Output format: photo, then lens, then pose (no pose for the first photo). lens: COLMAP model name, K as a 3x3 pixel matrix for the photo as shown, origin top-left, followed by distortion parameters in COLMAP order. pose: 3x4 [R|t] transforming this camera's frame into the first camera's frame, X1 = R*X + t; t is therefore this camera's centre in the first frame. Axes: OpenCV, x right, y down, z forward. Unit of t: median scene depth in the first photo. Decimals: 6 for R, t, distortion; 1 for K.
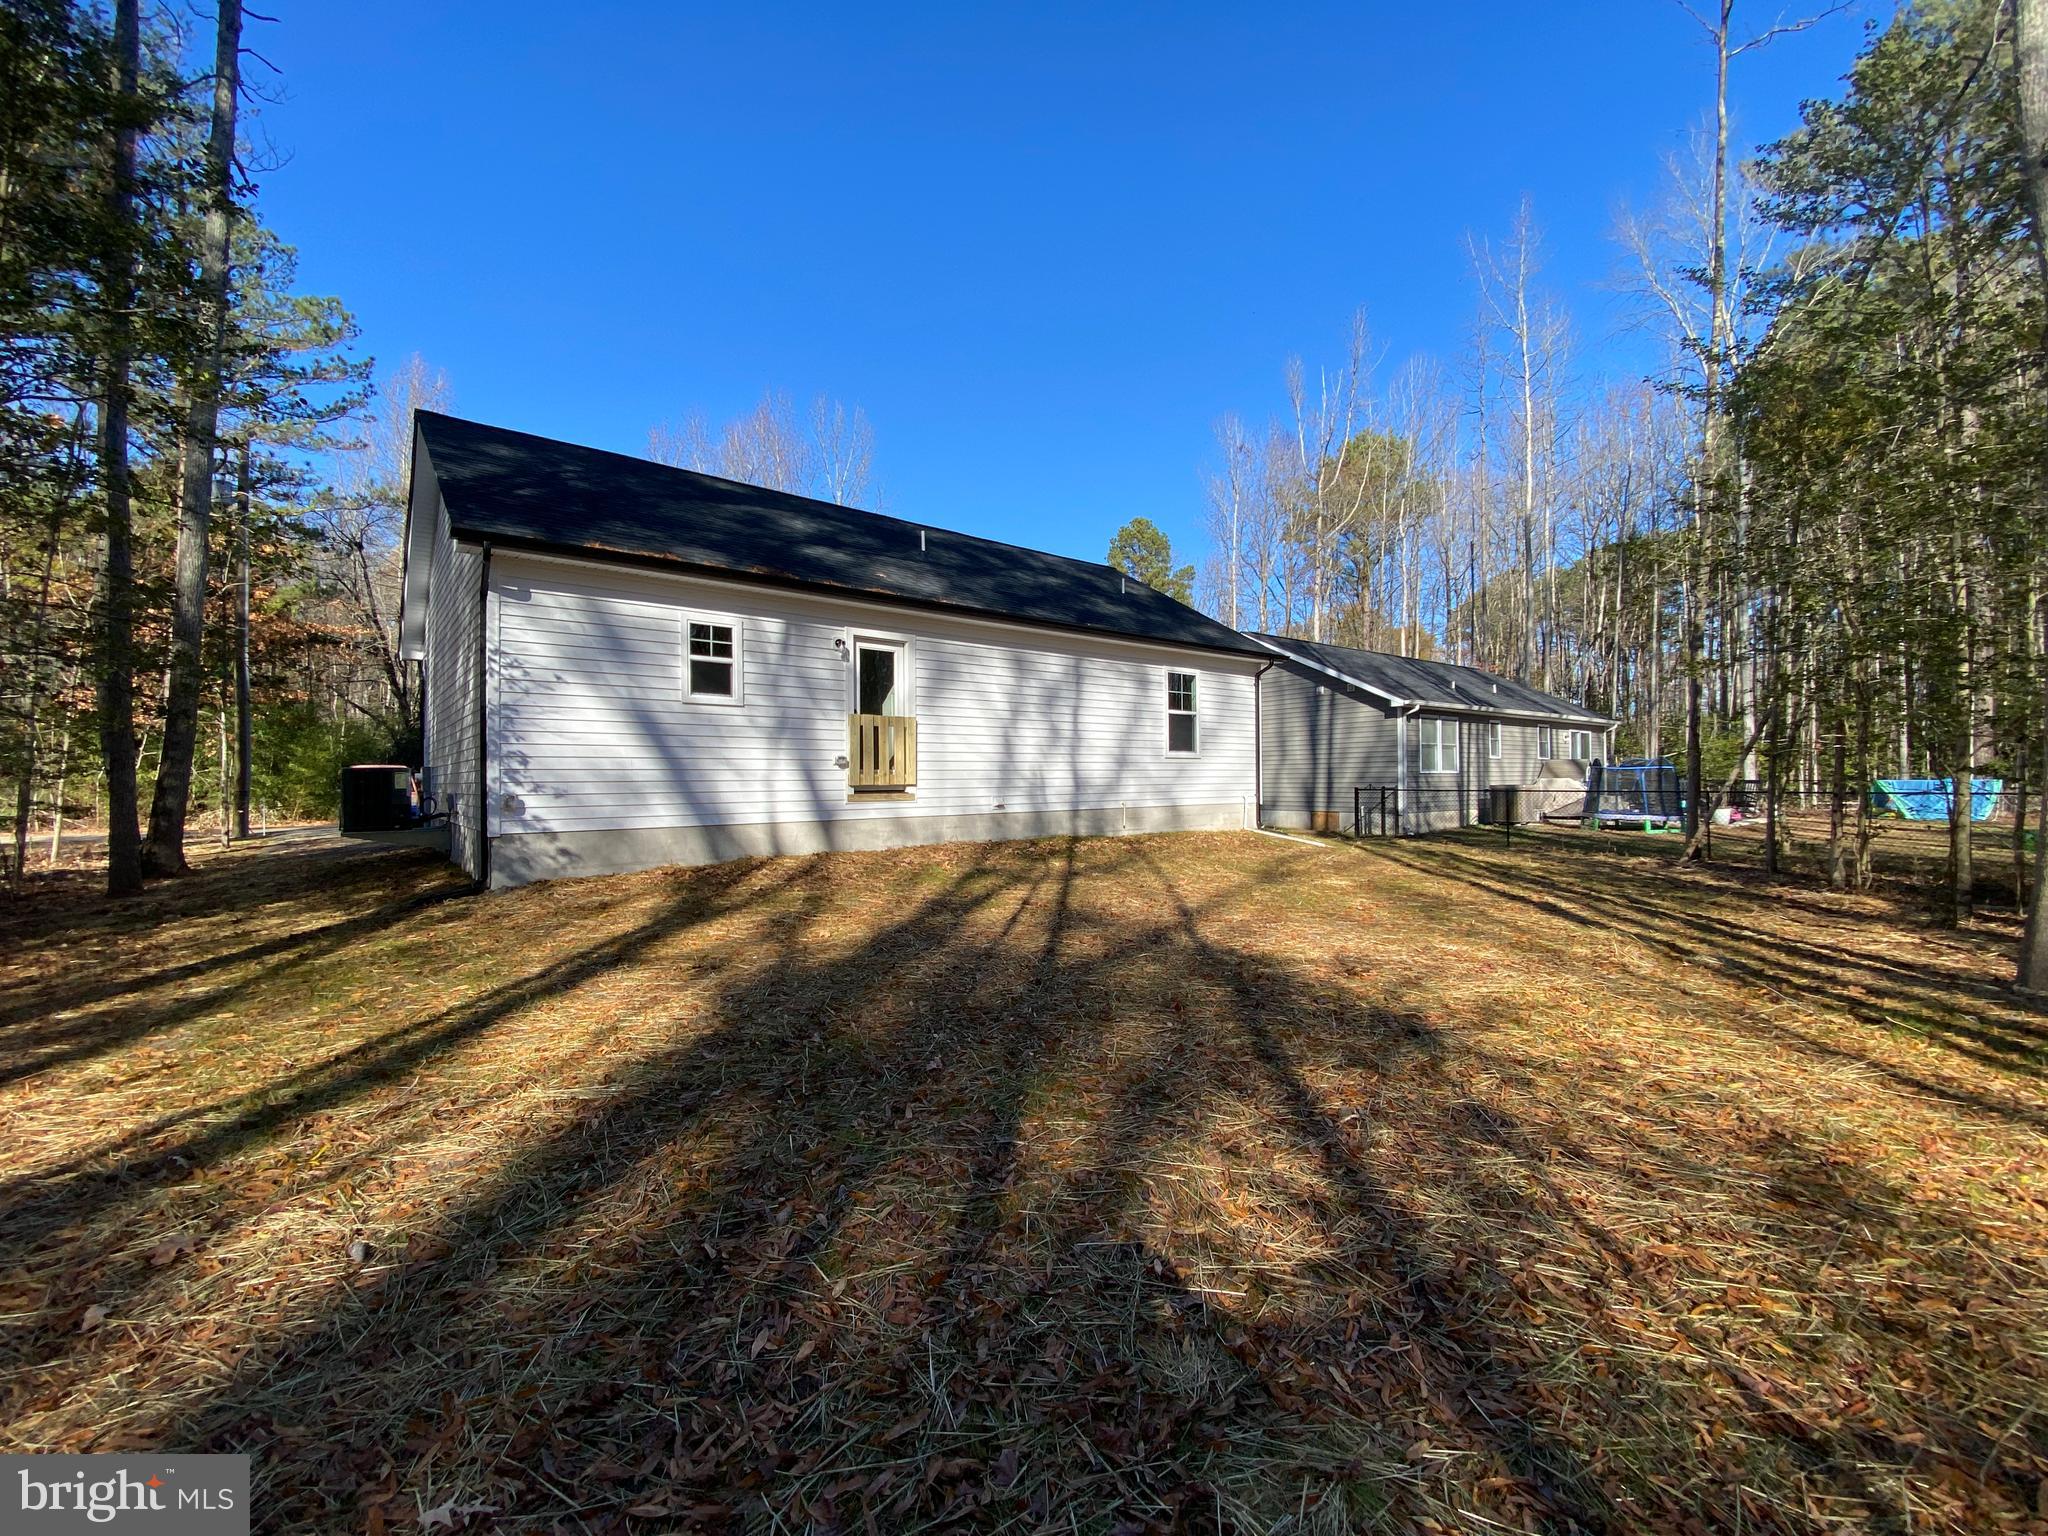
lens RADIAL K [[830.2, 0, 1019.8], [0, 830.2, 769.4], [0, 0, 1]] dist [0.045104, -0.031134]
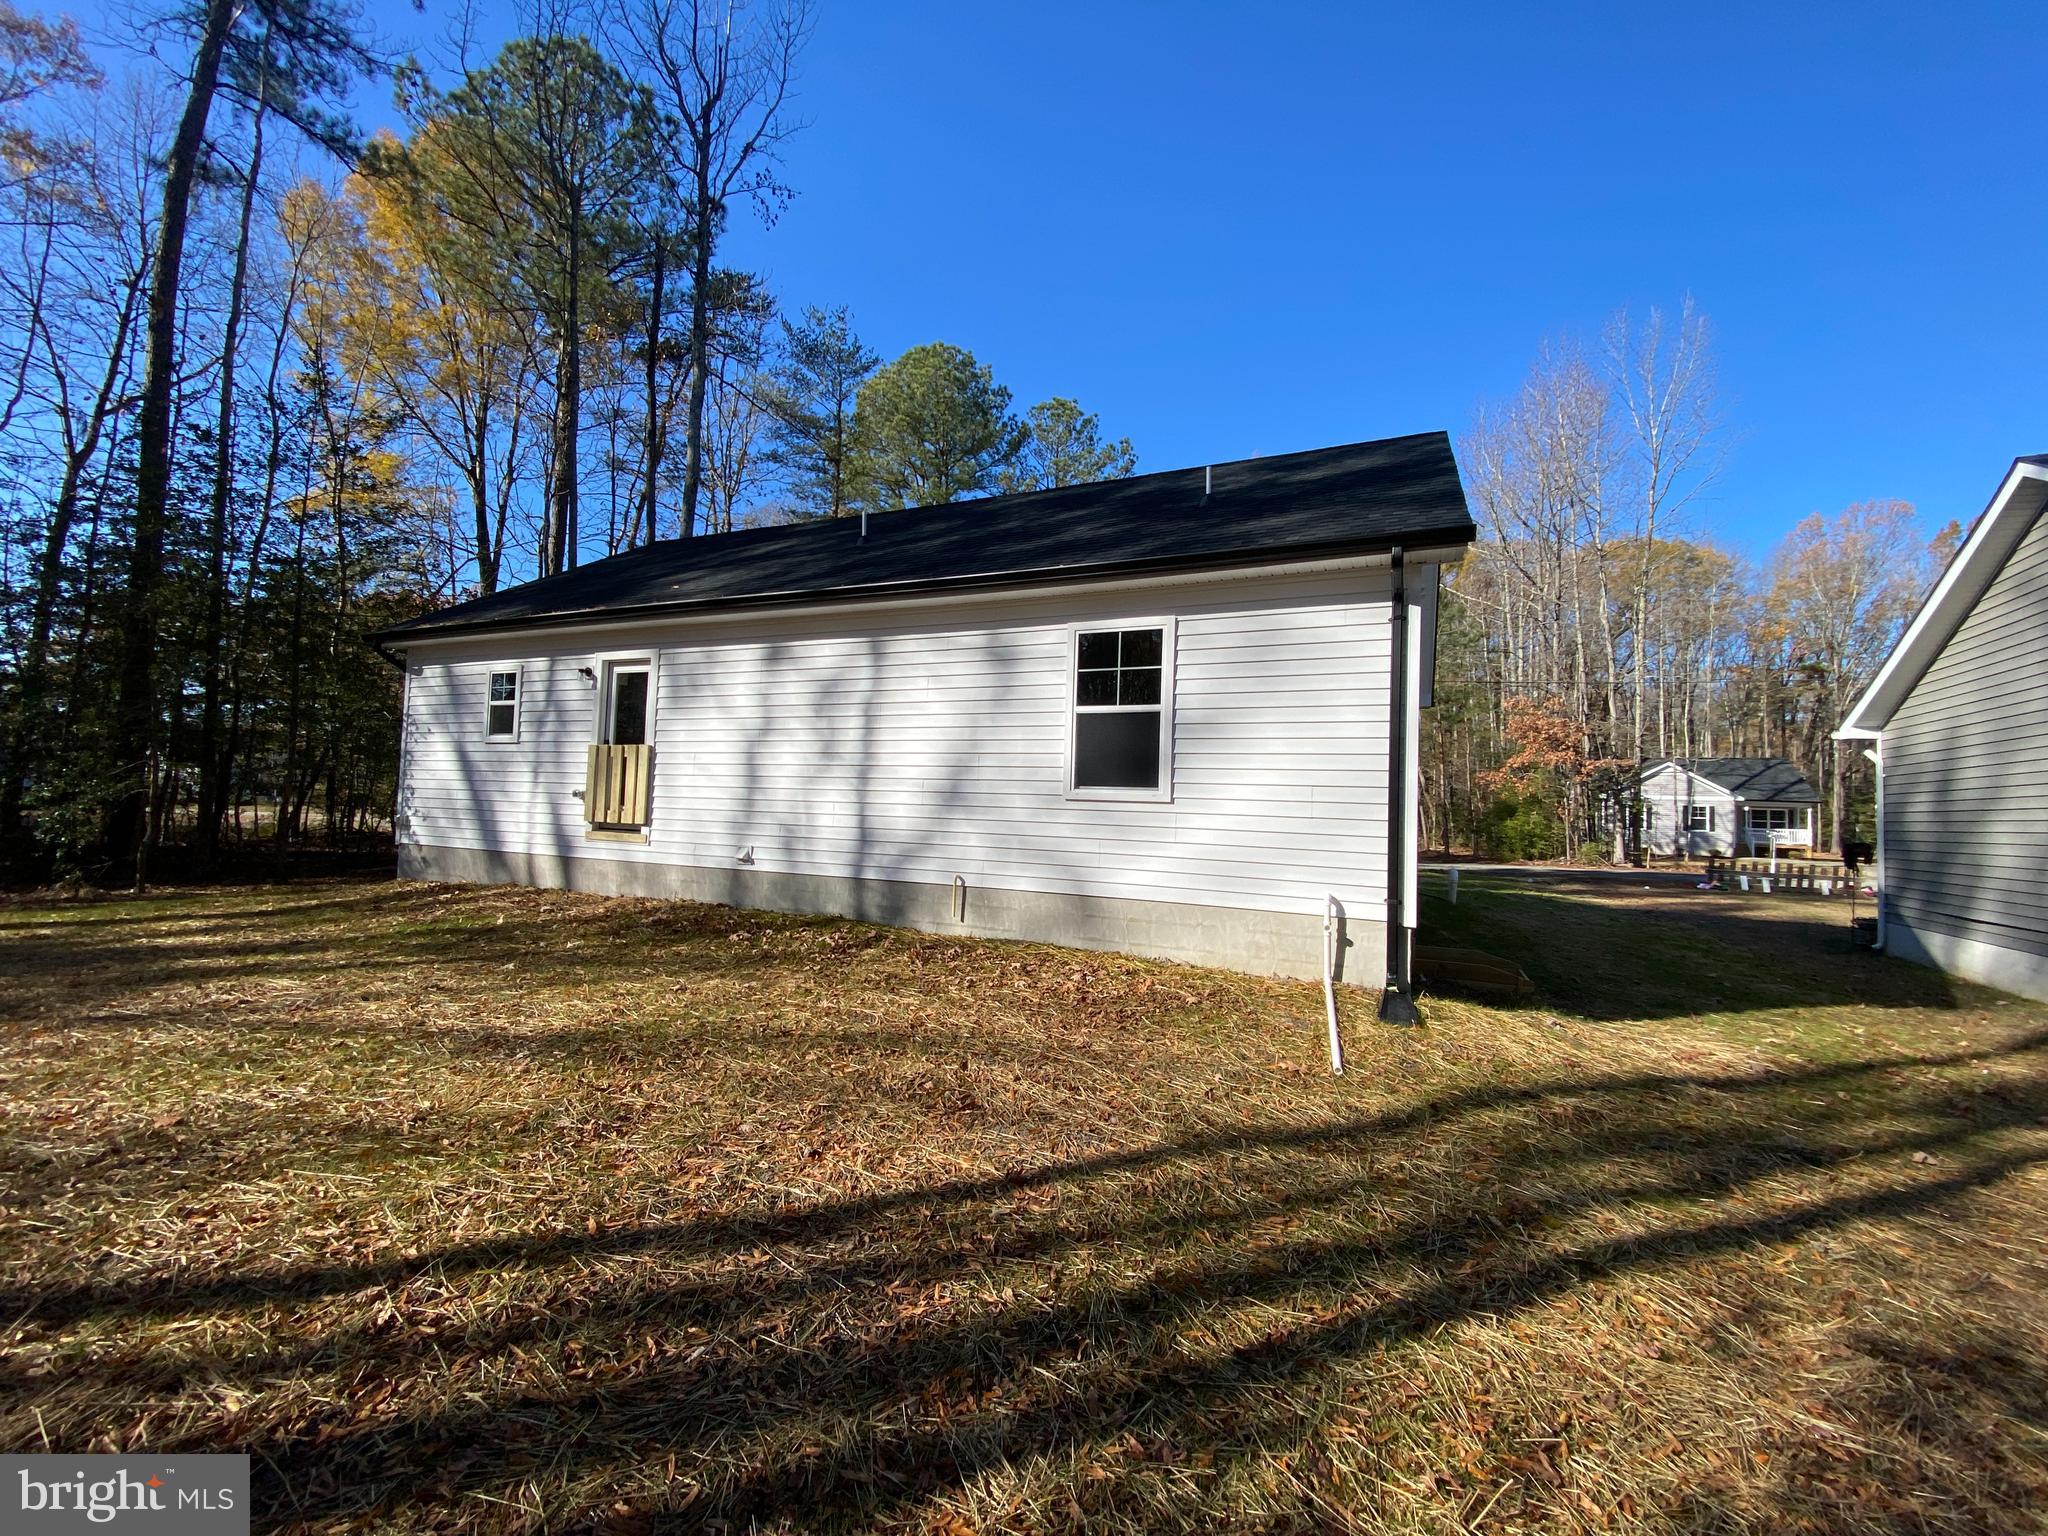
lens RADIAL K [[830.2, 0, 1019.8], [0, 830.2, 769.4], [0, 0, 1]] dist [0.045104, -0.031134]
pose [[0.440716, -0.020298, -0.897417, 0.829570], [-0.025755, 0.999047, -0.035245, -0.017517], [0.897277, 0.038646, 0.439773, 0.981261]]
